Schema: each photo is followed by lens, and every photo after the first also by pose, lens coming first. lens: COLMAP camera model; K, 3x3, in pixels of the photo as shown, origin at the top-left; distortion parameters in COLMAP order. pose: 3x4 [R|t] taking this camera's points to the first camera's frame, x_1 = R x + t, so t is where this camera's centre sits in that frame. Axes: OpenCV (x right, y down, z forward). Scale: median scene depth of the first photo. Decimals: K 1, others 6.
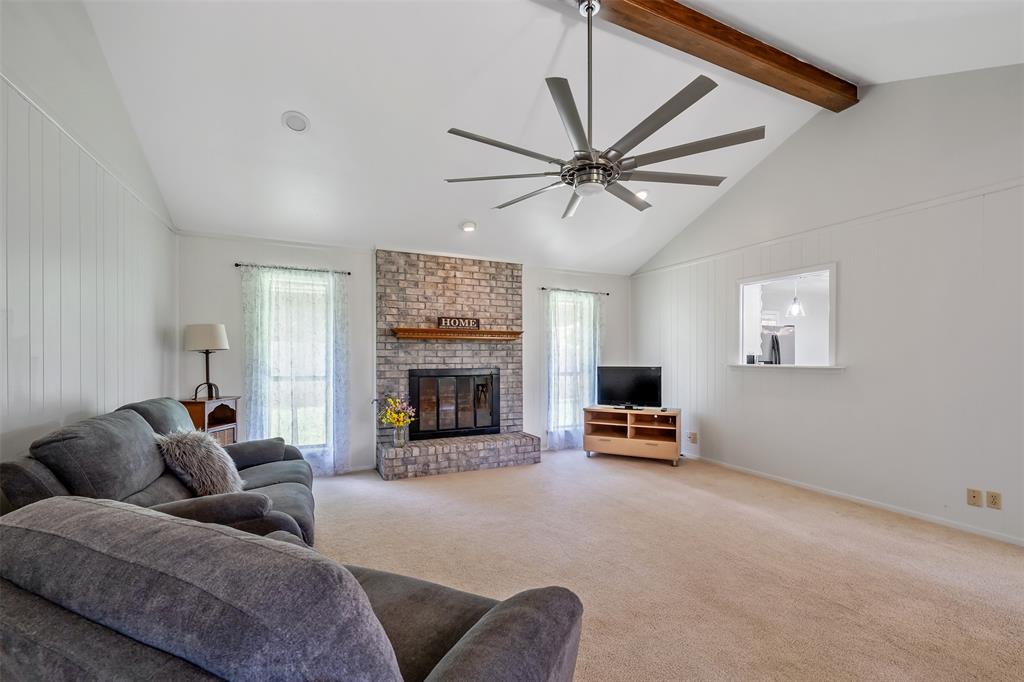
lens RADIAL K [[426.1, 0, 514.3], [0, 426.1, 356.5], [0, 0, 1]] dist [-0.011267, -0.000006]
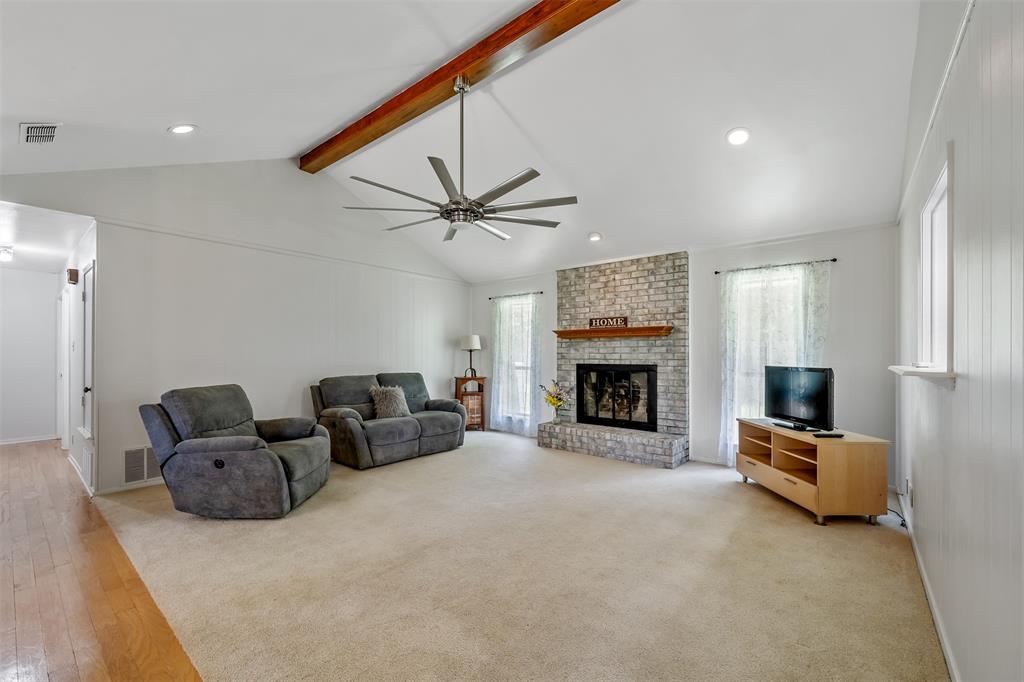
lens RADIAL K [[426.1, 0, 514.3], [0, 426.1, 356.5], [0, 0, 1]] dist [-0.011267, -0.000006]
pose [[0.422647, 0.002582, -0.906291, 0.751542], [-0.001842, 0.999996, 0.001990, 0.007292], [0.906292, 0.000829, 0.422650, 0.314838]]
